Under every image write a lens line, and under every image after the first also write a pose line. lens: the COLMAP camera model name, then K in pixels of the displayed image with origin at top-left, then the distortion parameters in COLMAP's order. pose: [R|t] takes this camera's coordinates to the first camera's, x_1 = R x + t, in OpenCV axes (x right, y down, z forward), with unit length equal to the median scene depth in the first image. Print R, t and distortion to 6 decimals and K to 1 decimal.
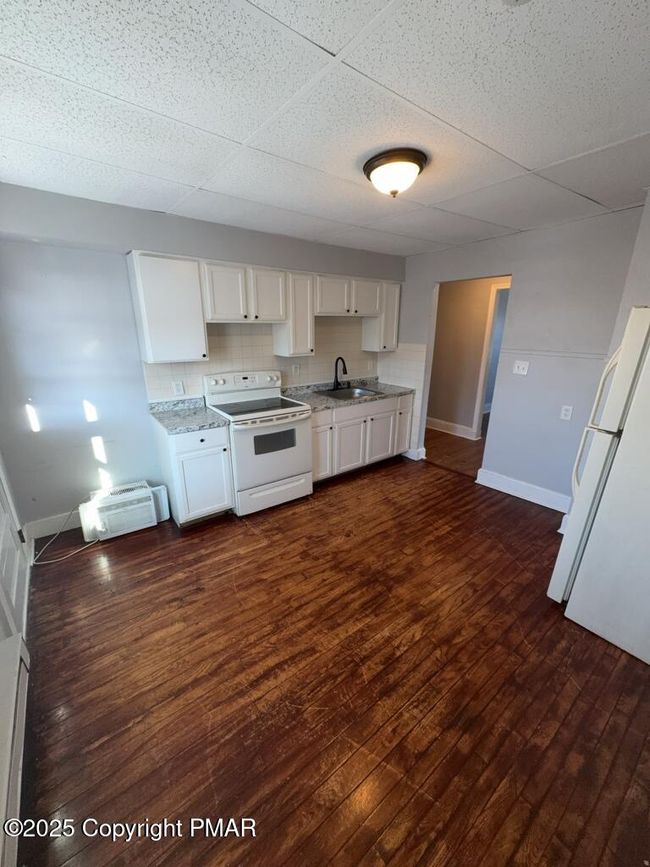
lens RADIAL K [[343.7, 0, 327.2], [0, 343.7, 436.0], [0, 0, 1]] dist [0.000479, -0.000118]
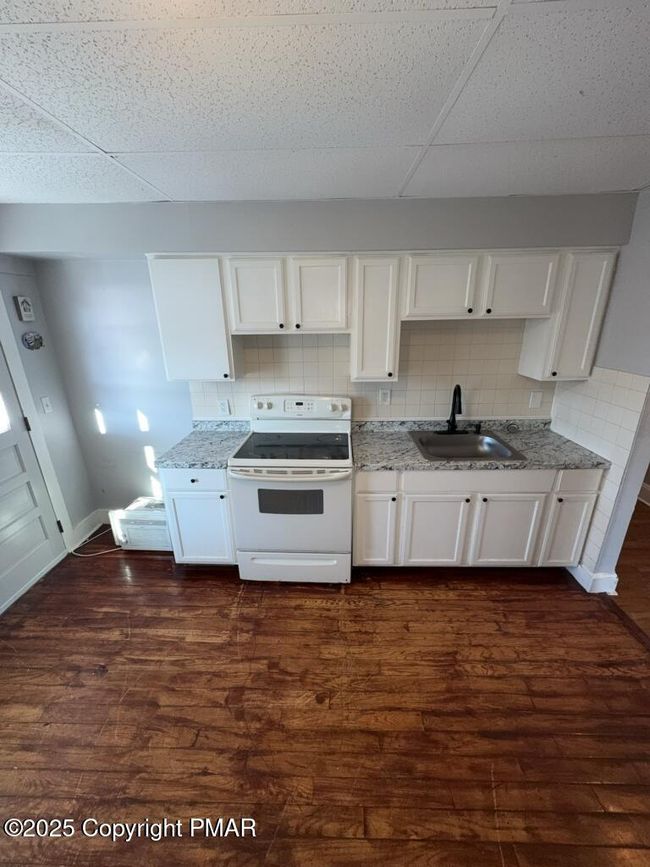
lens RADIAL K [[343.7, 0, 325.9], [0, 343.7, 436.0], [0, 0, 1]] dist [0.000479, -0.000118]
pose [[0.777606, 0.192973, -0.598406, 0.299934], [-0.179545, 0.980259, 0.082801, -0.184992], [0.602571, 0.043054, 0.796903, 0.459544]]
